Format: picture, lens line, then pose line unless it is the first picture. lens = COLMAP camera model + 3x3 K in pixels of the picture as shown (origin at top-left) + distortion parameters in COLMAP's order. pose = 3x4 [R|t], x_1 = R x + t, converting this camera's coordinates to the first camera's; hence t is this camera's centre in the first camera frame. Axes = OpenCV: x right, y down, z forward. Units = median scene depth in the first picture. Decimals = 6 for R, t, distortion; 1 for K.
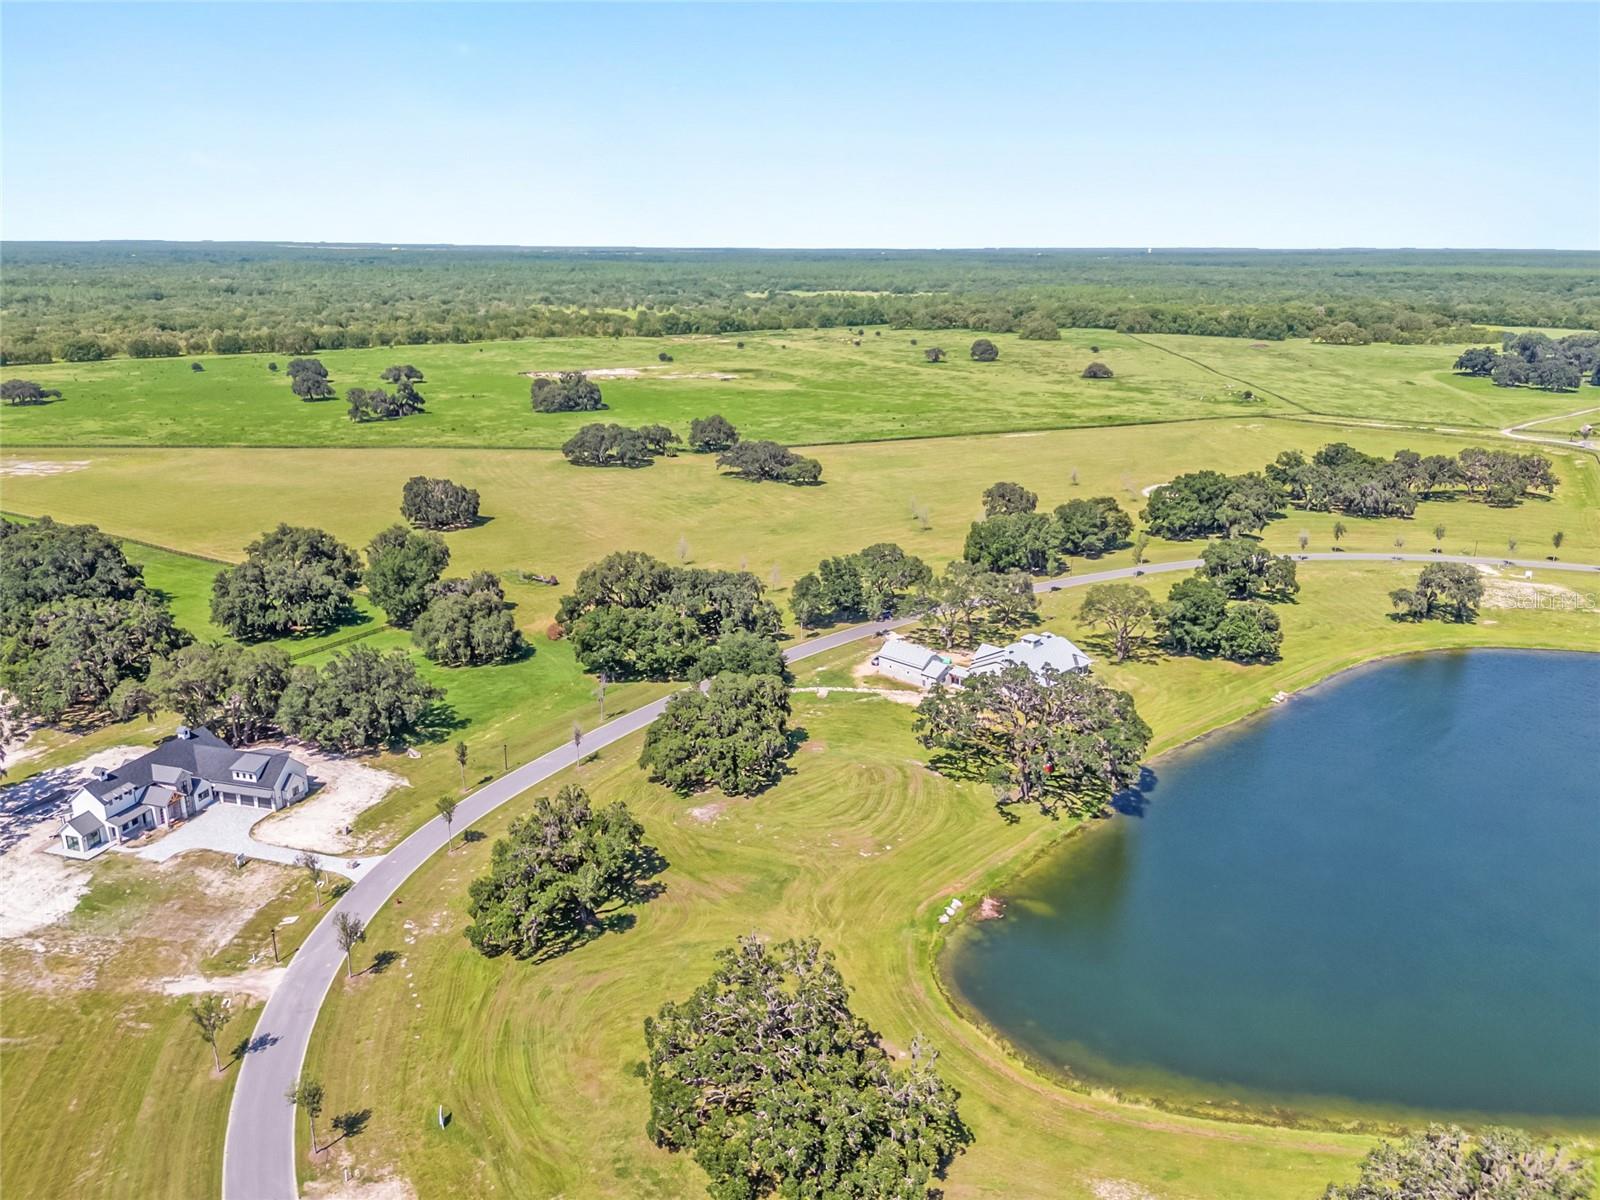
lens RADIAL K [[1180.2, 0, 800.0], [0, 1180.2, 600.0], [0, 0, 1]] dist [0.075543, -0.083895]
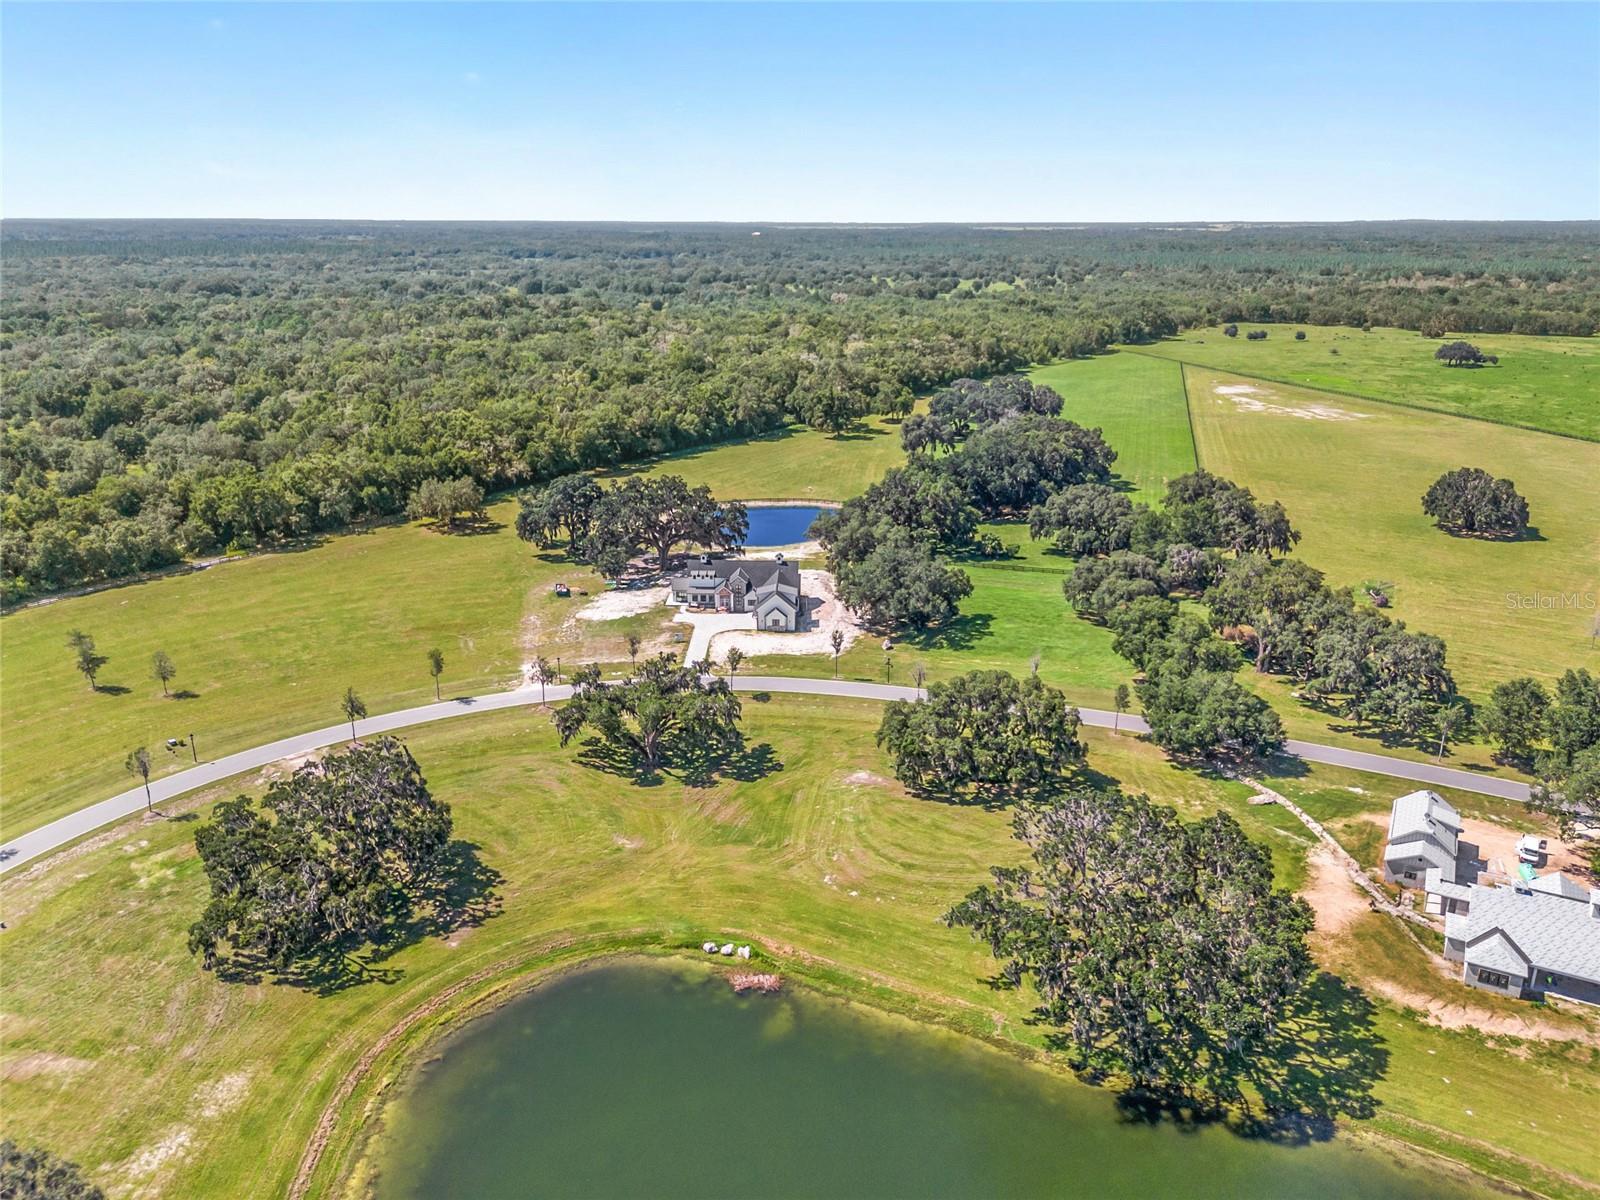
lens RADIAL K [[1173.5, 0, 789.8], [0, 1173.5, 602.7], [0, 0, 1]] dist [0.120635, -0.209943]
pose [[0.251667, 0.292223, -0.922643, 0.290573], [-0.277239, 0.935142, 0.220560, -0.054965], [0.927255, 0.200285, 0.316360, 0.257794]]
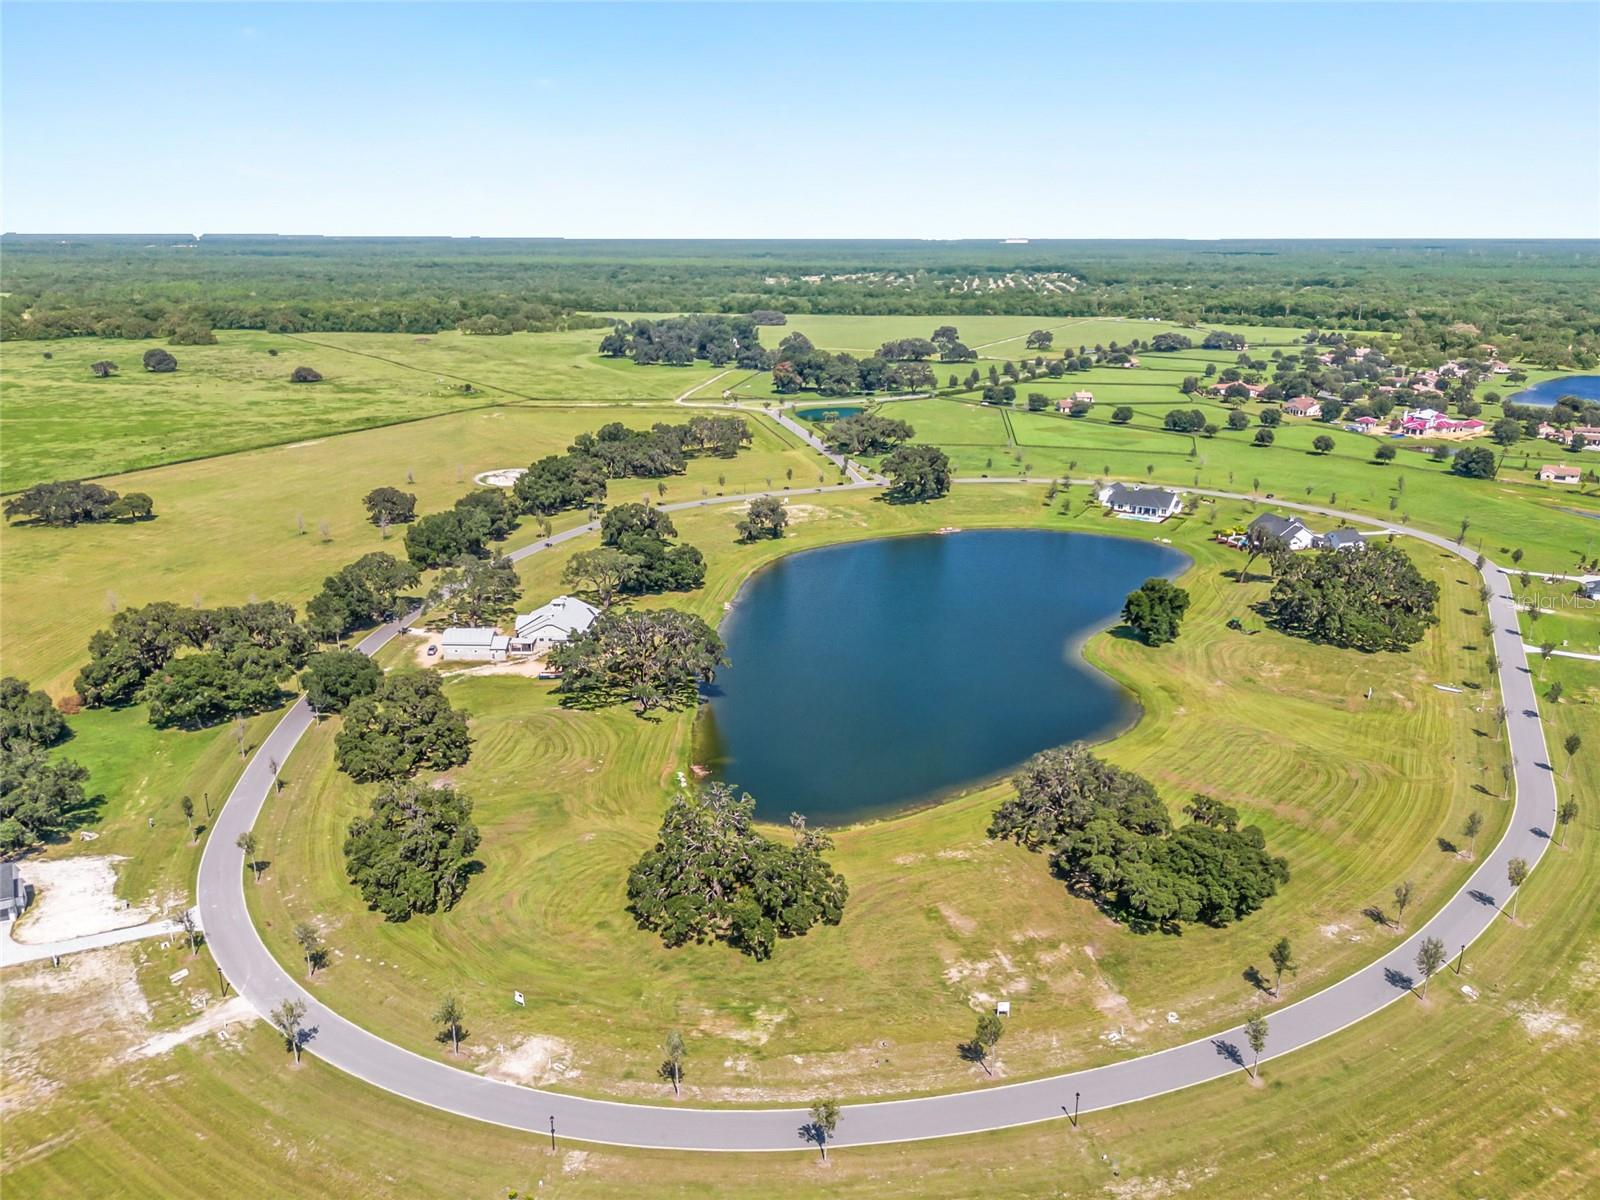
lens RADIAL K [[1180.2, 0, 800.0], [0, 1180.2, 600.0], [0, 0, 1]] dist [0.075543, -0.083895]
pose [[0.742150, -0.201298, 0.639291, -0.219201], [0.194167, 0.977503, 0.082386, -0.012516], [-0.641493, 0.062986, 0.764539, -0.062342]]
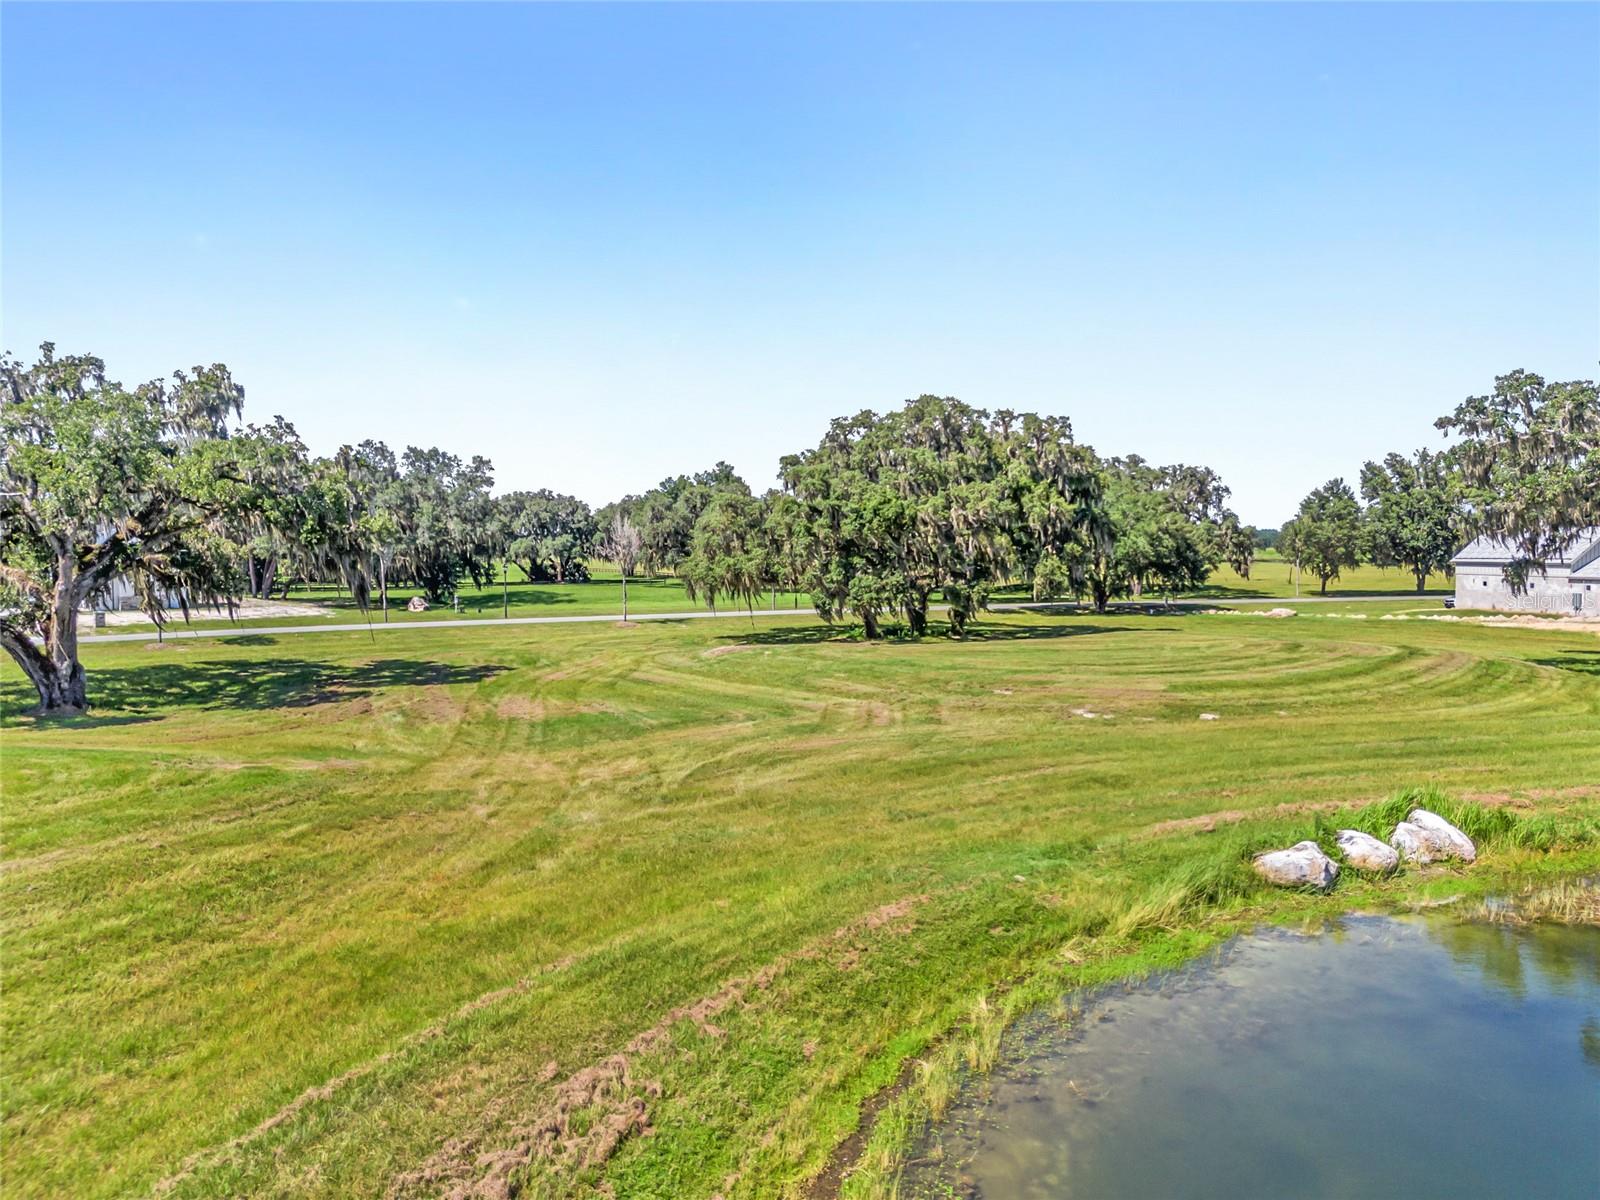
lens RADIAL K [[1187.6, 0, 806.4], [0, 1187.6, 599.8], [0, 0, 1]] dist [0.011021, 0.002841]
pose [[0.849073, 0.016611, -0.528014, 0.051327], [-0.145862, 0.968022, -0.204100, 0.096116], [0.507739, 0.250313, 0.824345, 0.291640]]
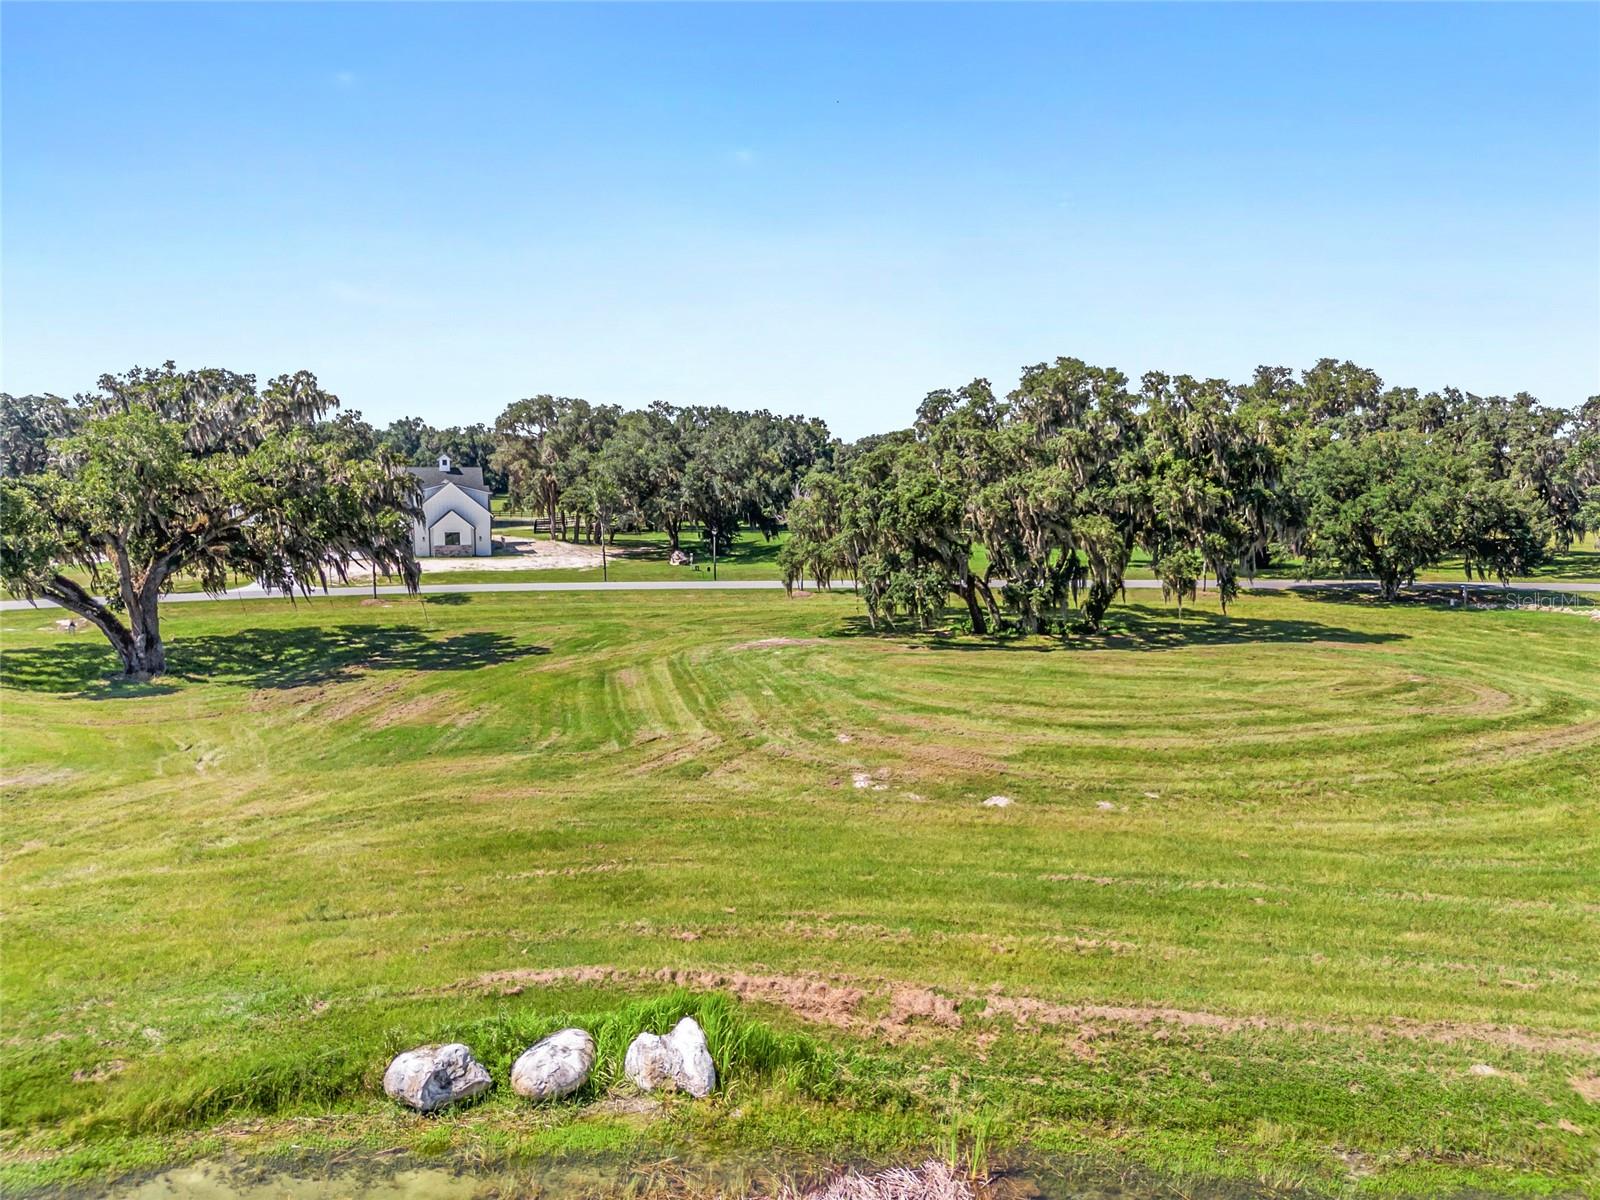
lens RADIAL K [[1180.2, 0, 800.0], [0, 1180.2, 600.0], [0, 0, 1]] dist [0.075543, -0.083895]
pose [[0.559256, 0.089985, -0.824097, 0.084845], [-0.239474, 0.969247, -0.056680, 0.075835], [0.793653, 0.229048, 0.563607, 0.330317]]
